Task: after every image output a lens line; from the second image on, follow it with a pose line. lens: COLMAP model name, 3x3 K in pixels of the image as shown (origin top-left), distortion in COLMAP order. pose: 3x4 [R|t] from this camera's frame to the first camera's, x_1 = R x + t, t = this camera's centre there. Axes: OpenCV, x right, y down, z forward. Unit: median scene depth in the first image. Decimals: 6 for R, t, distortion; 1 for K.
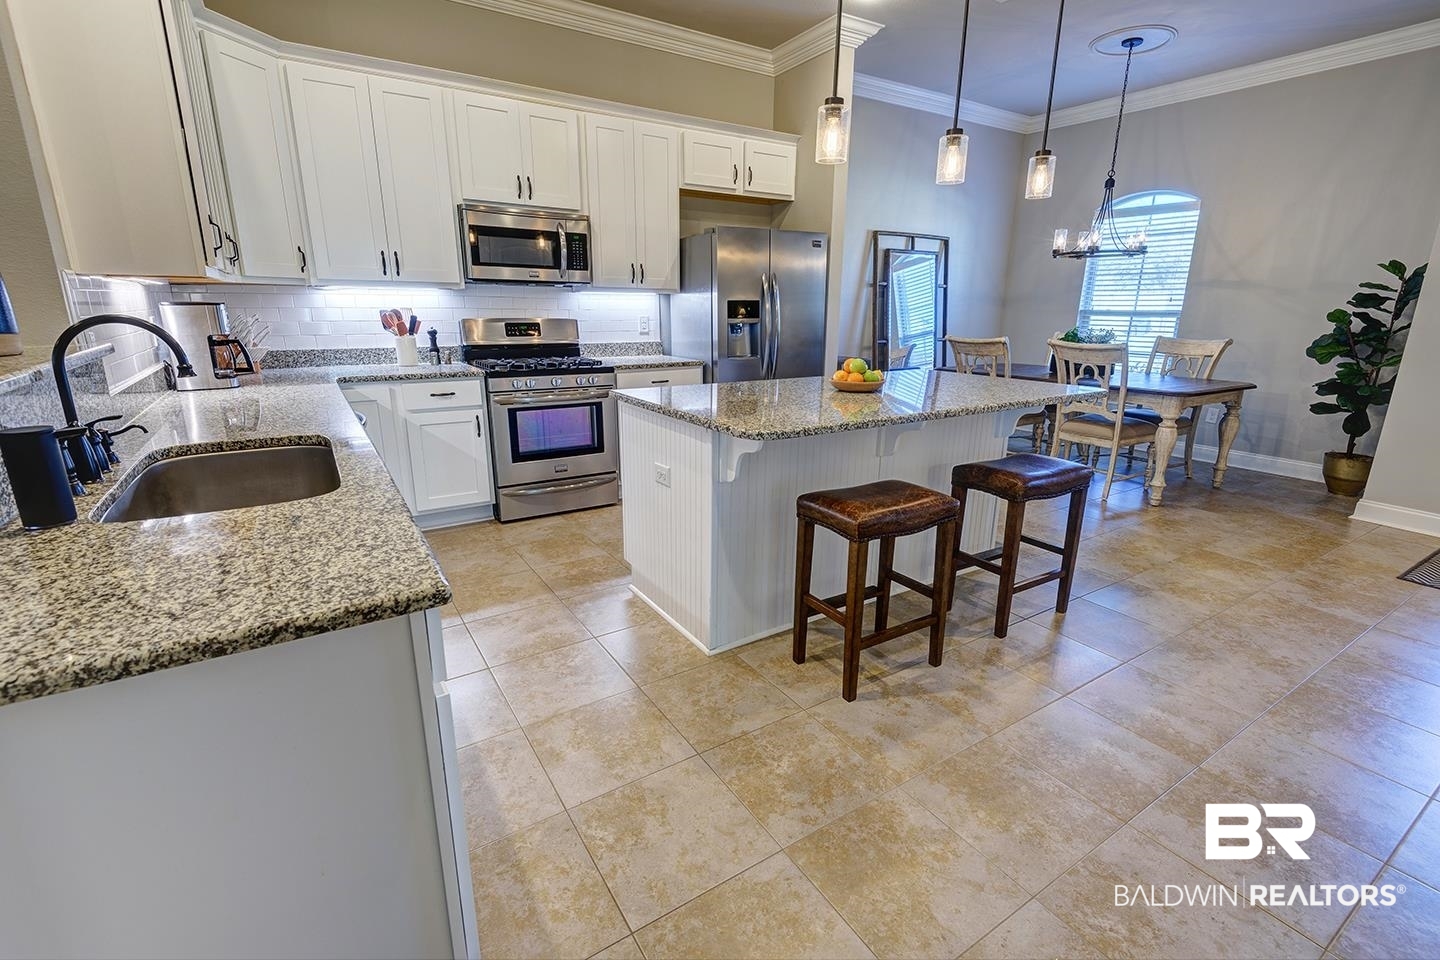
lens RADIAL K [[656.1, 0, 730.6], [0, 656.1, 480.6], [0, 0, 1]] dist [0.039504, -0.028971]
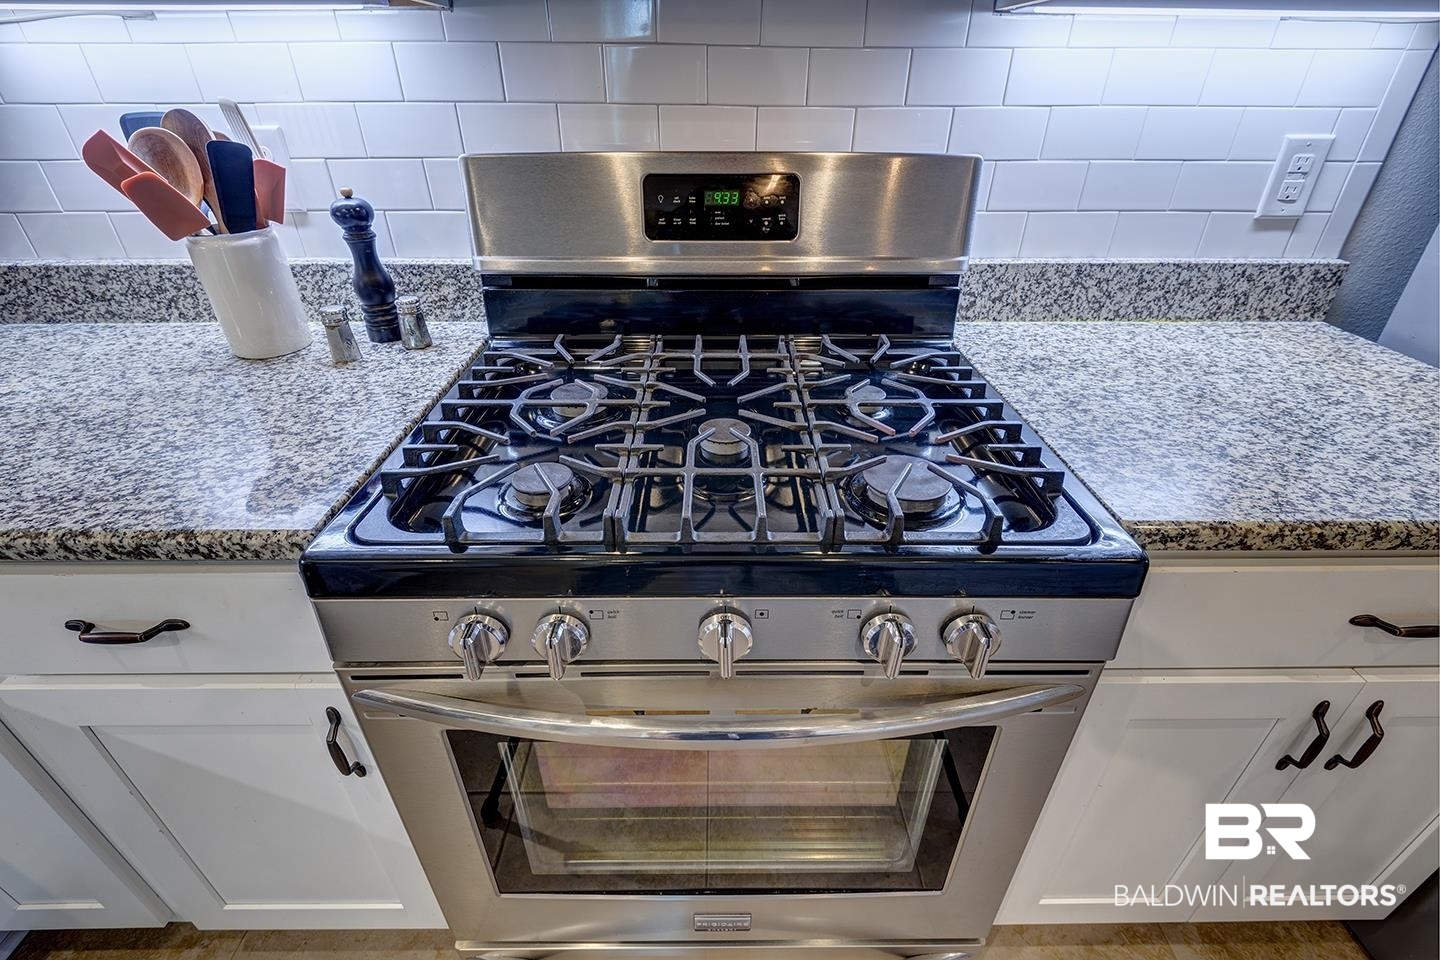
lens RADIAL K [[650.9, 0, 719.2], [0, 650.9, 483.5], [0, 0, 1]] dist [0.028267, -0.021609]
pose [[0.843749, 0.274750, -0.461086, -0.199202], [-0.135187, 0.940140, 0.312827, -0.225290], [0.519435, -0.201614, 0.830385, 0.852212]]
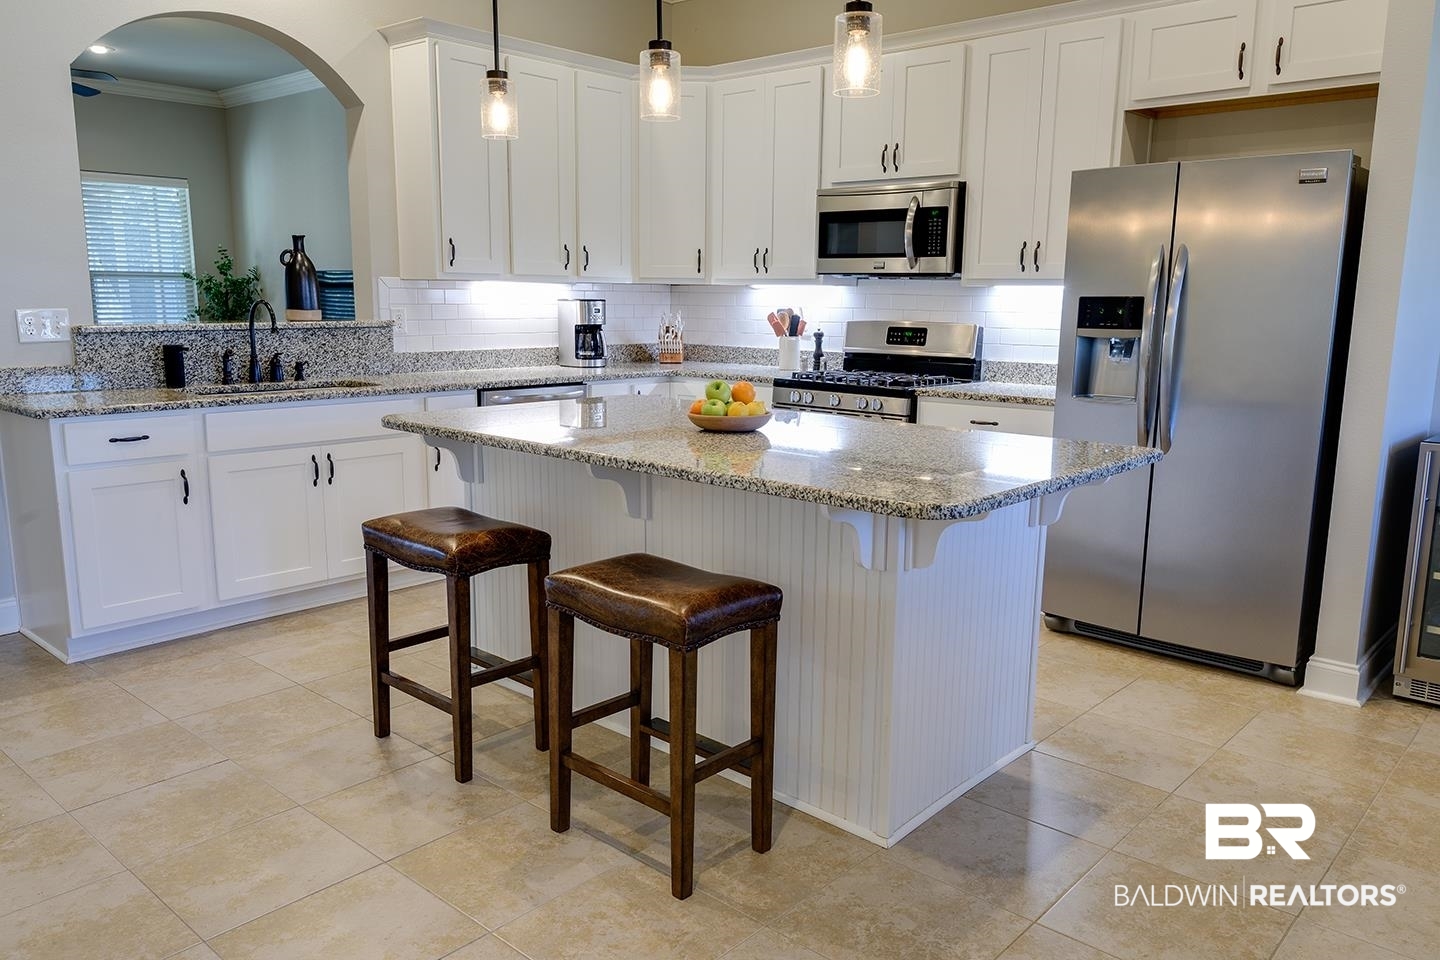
lens RADIAL K [[1063.3, 0, 720.0], [0, 1063.3, 480.0], [0, 0, 1]] dist [0.085192, -0.139307]
pose [[0.257140, 0.160701, -0.952919, 0.889606], [-0.264359, 0.960161, 0.090586, -0.133434], [0.929512, 0.228619, 0.289379, 0.517161]]
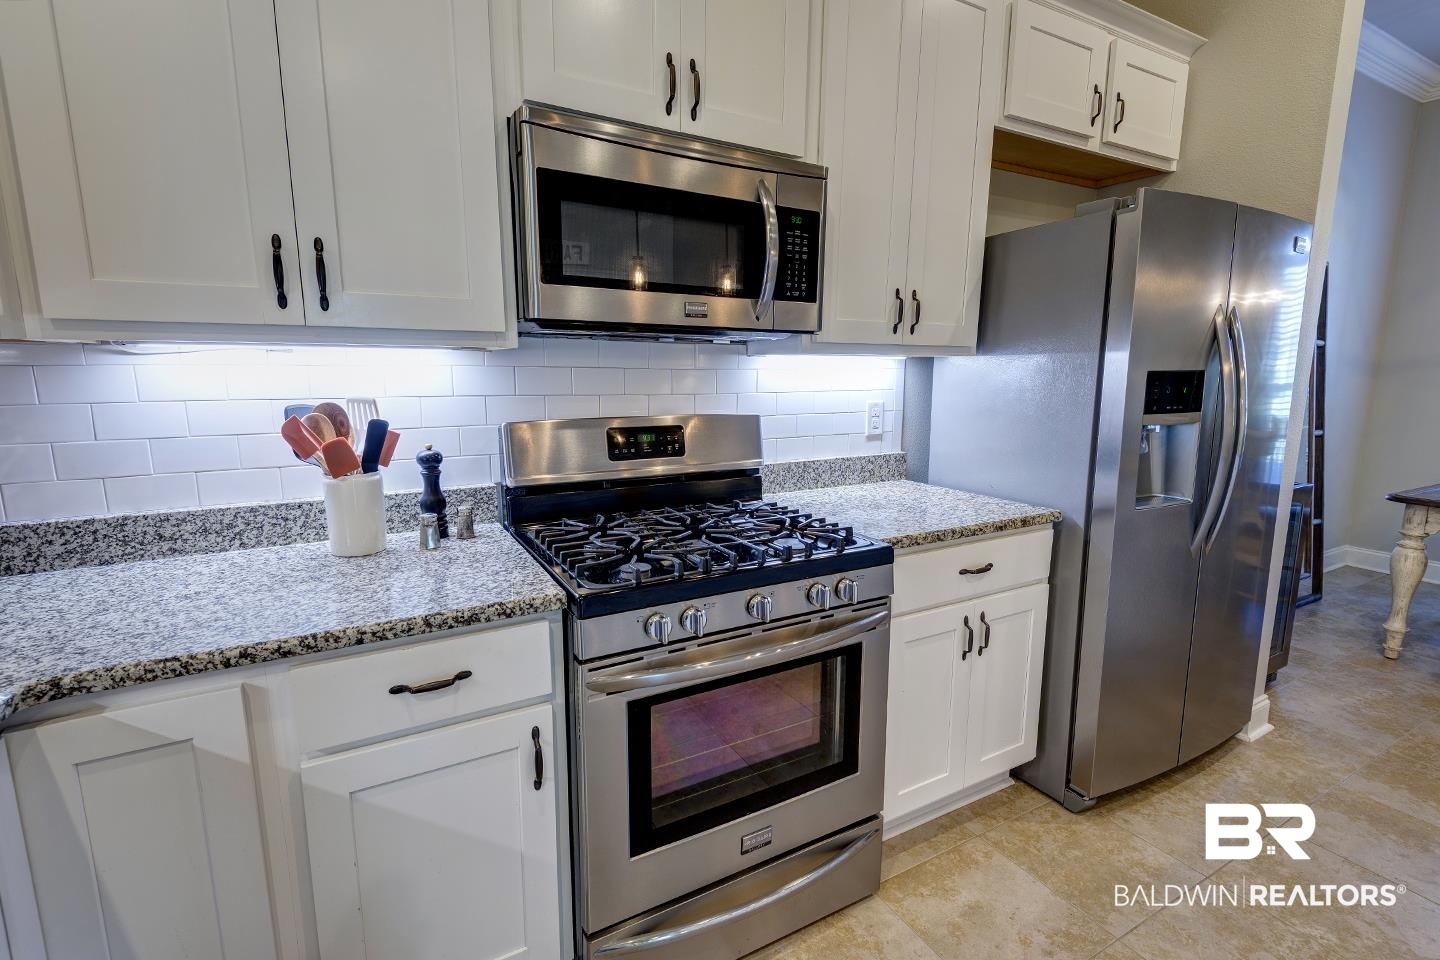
lens RADIAL K [[656.1, 0, 730.6], [0, 656.1, 480.6], [0, 0, 1]] dist [0.039504, -0.028971]
pose [[0.998234, 0.005444, -0.059148, -0.253134], [-0.010998, 0.995513, -0.093983, -0.177749], [0.058371, 0.094467, 0.993815, 0.629512]]
